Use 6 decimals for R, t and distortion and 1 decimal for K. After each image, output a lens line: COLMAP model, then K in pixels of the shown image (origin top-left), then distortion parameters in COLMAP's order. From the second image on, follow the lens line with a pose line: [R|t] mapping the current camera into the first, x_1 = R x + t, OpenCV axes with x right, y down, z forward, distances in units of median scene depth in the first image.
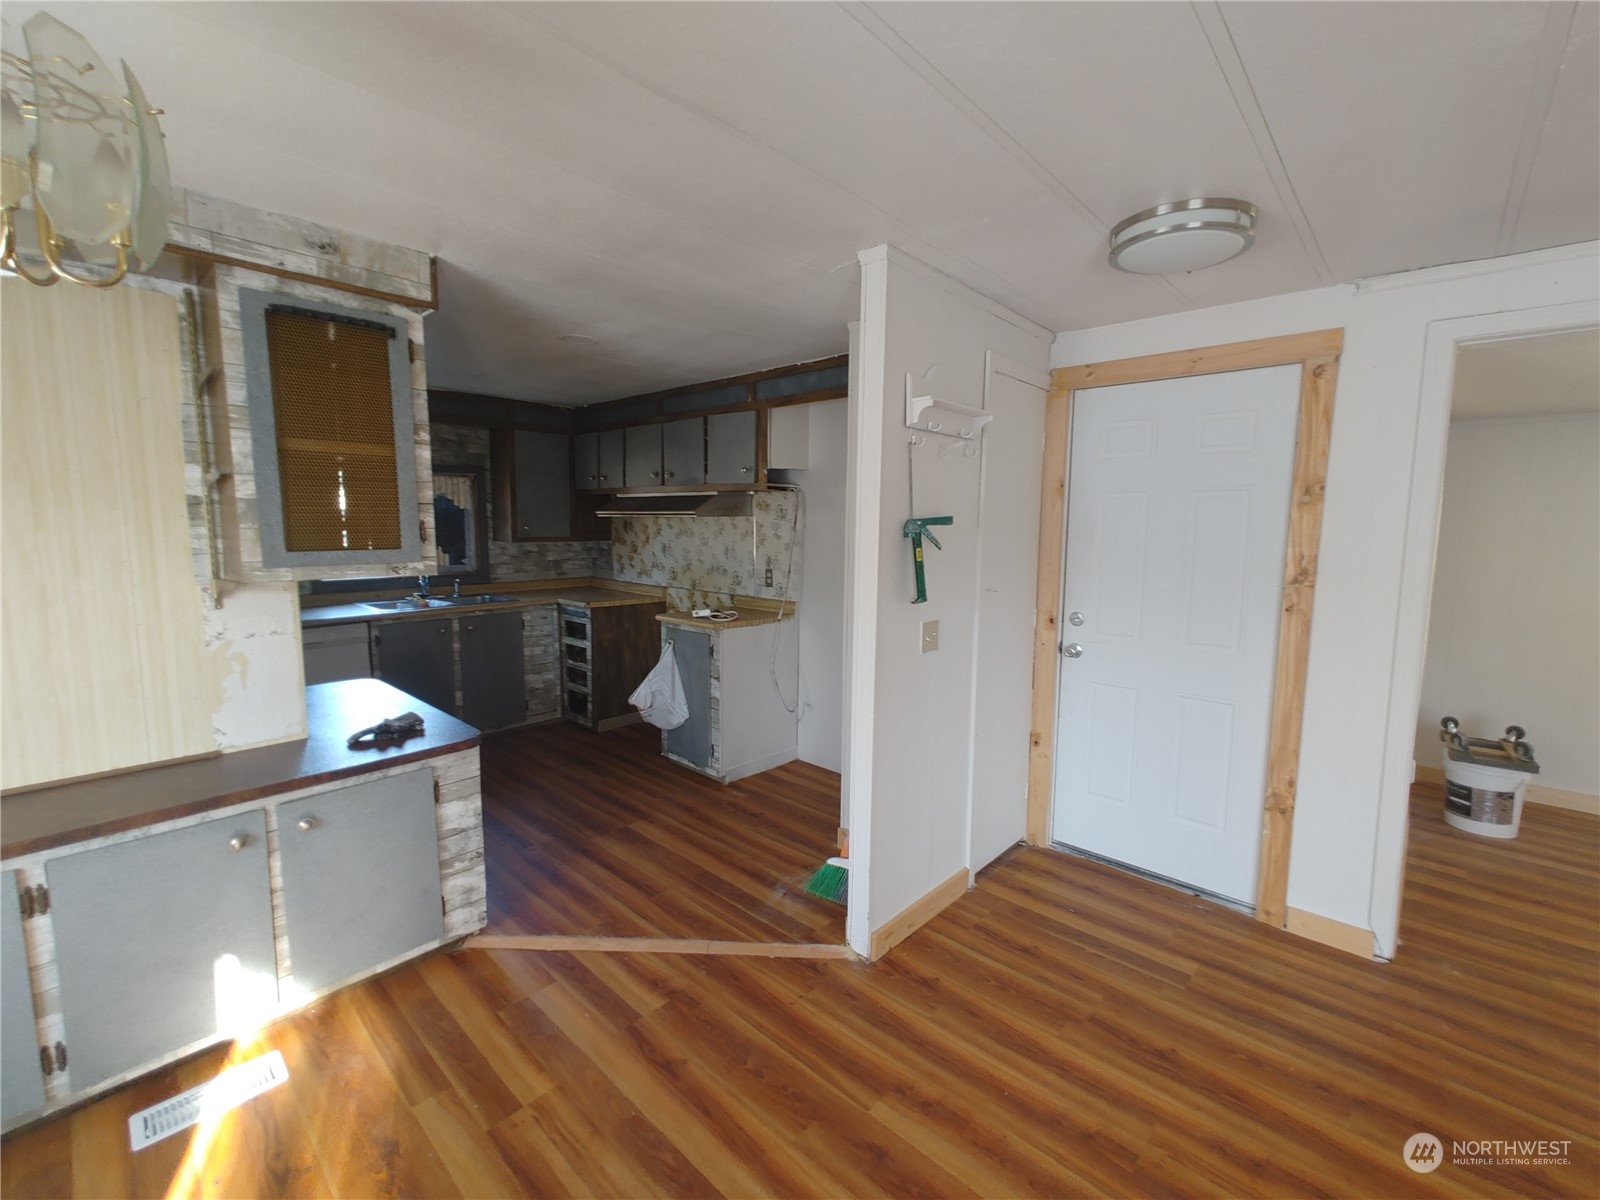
lens RADIAL K [[686.7, 0, 812.0], [0, 686.7, 595.2], [0, 0, 1]] dist [-0.000501, 0.001887]
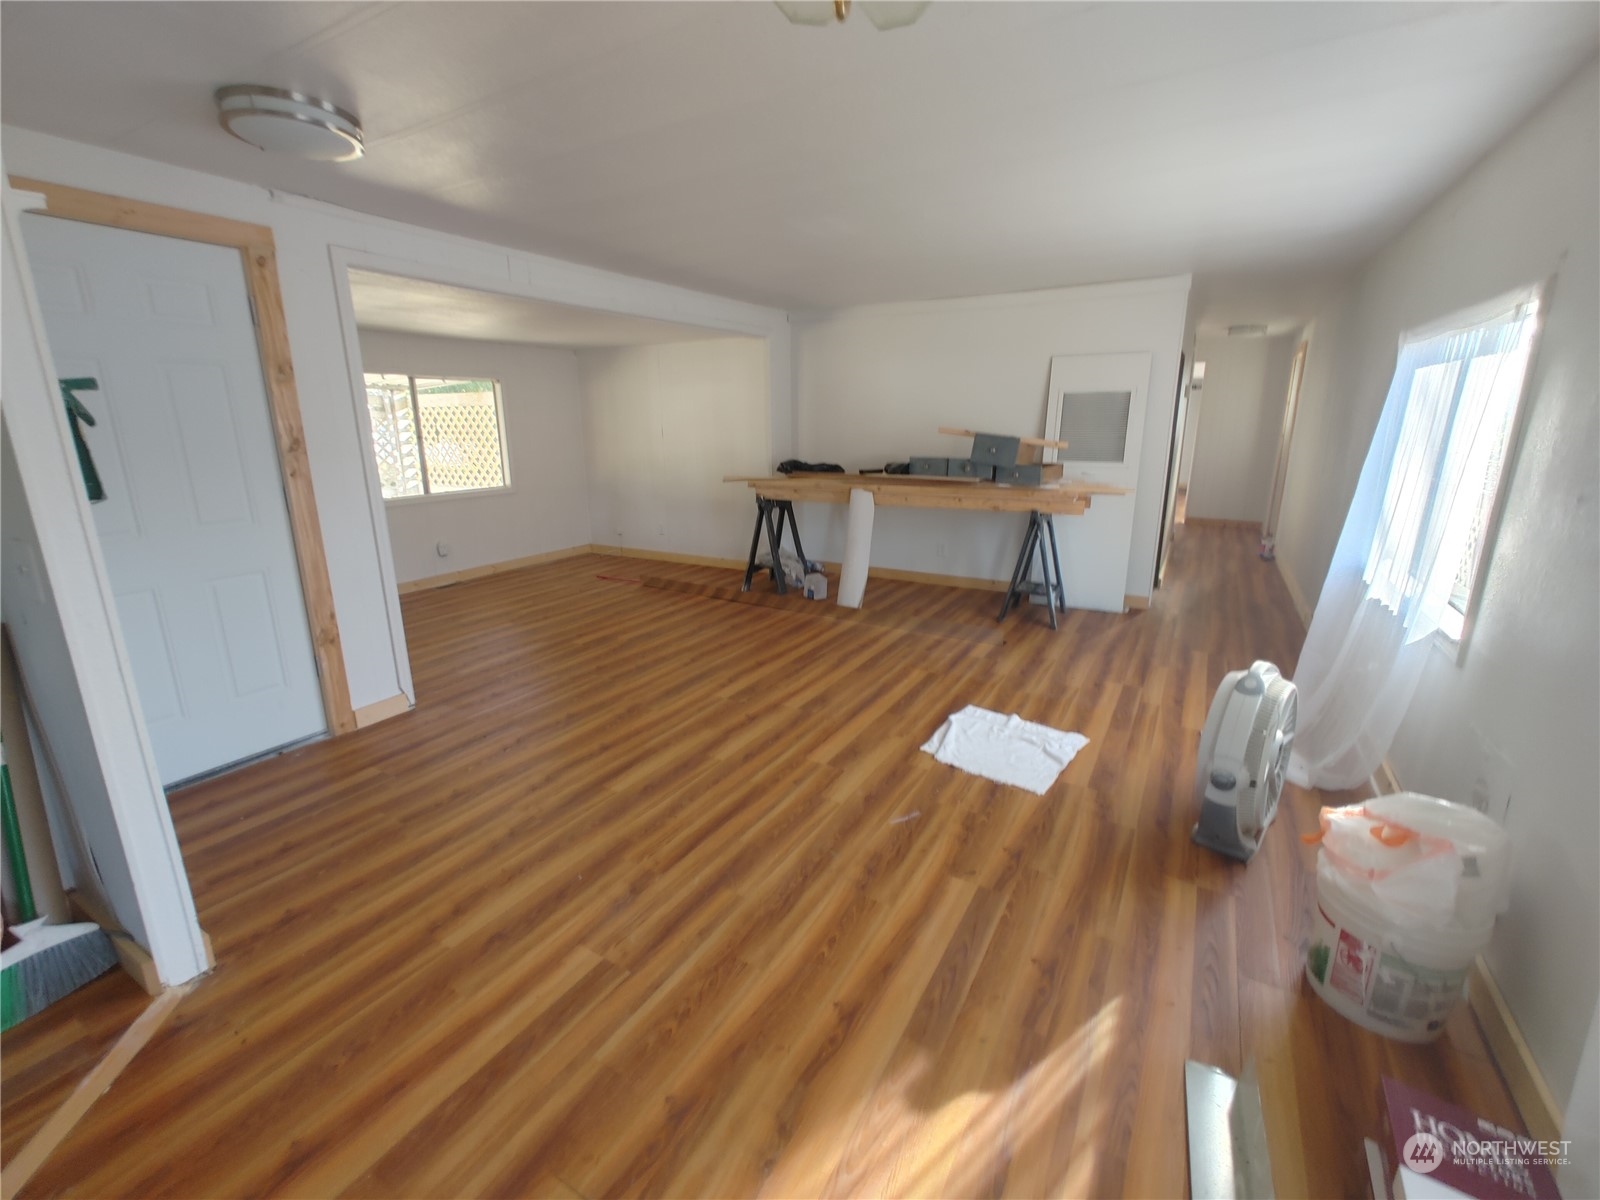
lens RADIAL K [[686.7, 0, 802.3], [0, 686.7, 584.5], [0, 0, 1]] dist [-0.000501, 0.001887]
pose [[-0.208515, -0.237875, 0.948650, -0.663312], [0.112044, 0.957775, 0.264790, -0.012758], [-0.971580, 0.161503, -0.173058, 0.402432]]
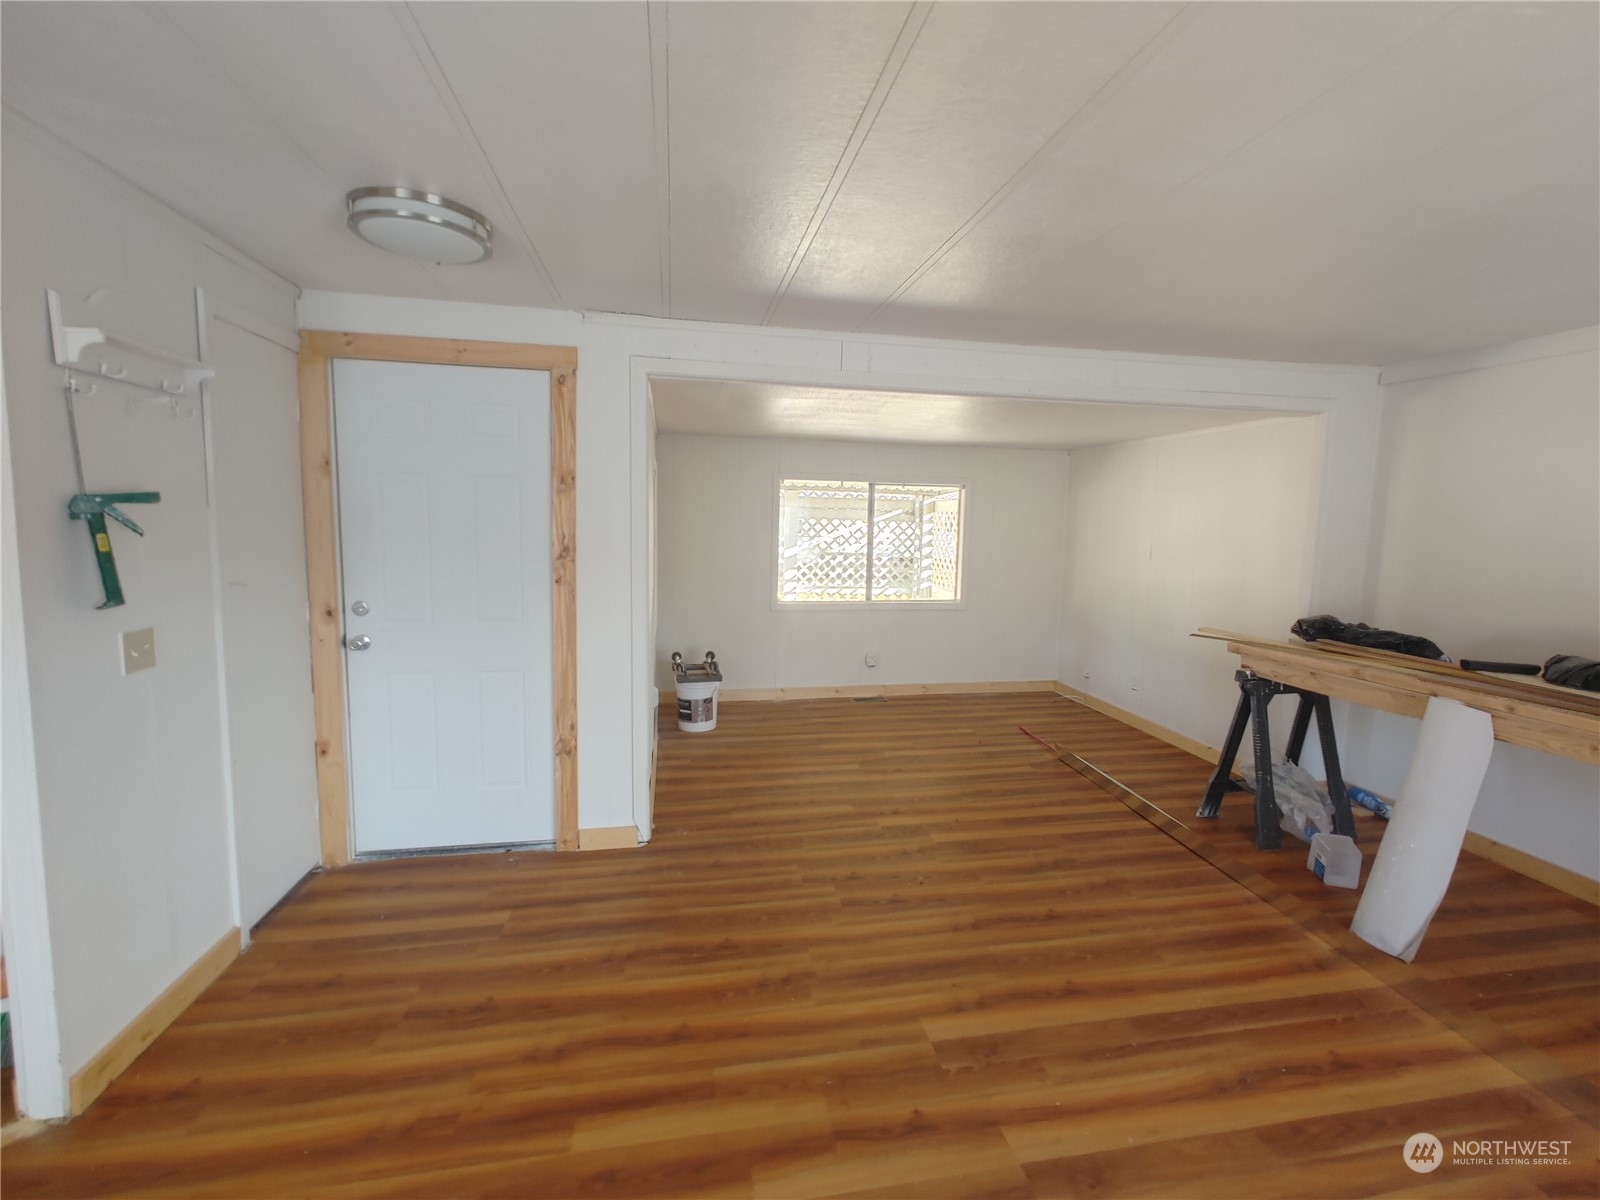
lens RADIAL K [[686.7, 0, 805.5], [0, 686.7, 586.0], [0, 0, 1]] dist [-0.000501, 0.001887]
pose [[0.602651, -0.077137, 0.794268, 0.017951], [0.069778, 0.996599, 0.043842, 0.007307], [-0.794948, 0.029001, 0.605984, -0.047015]]
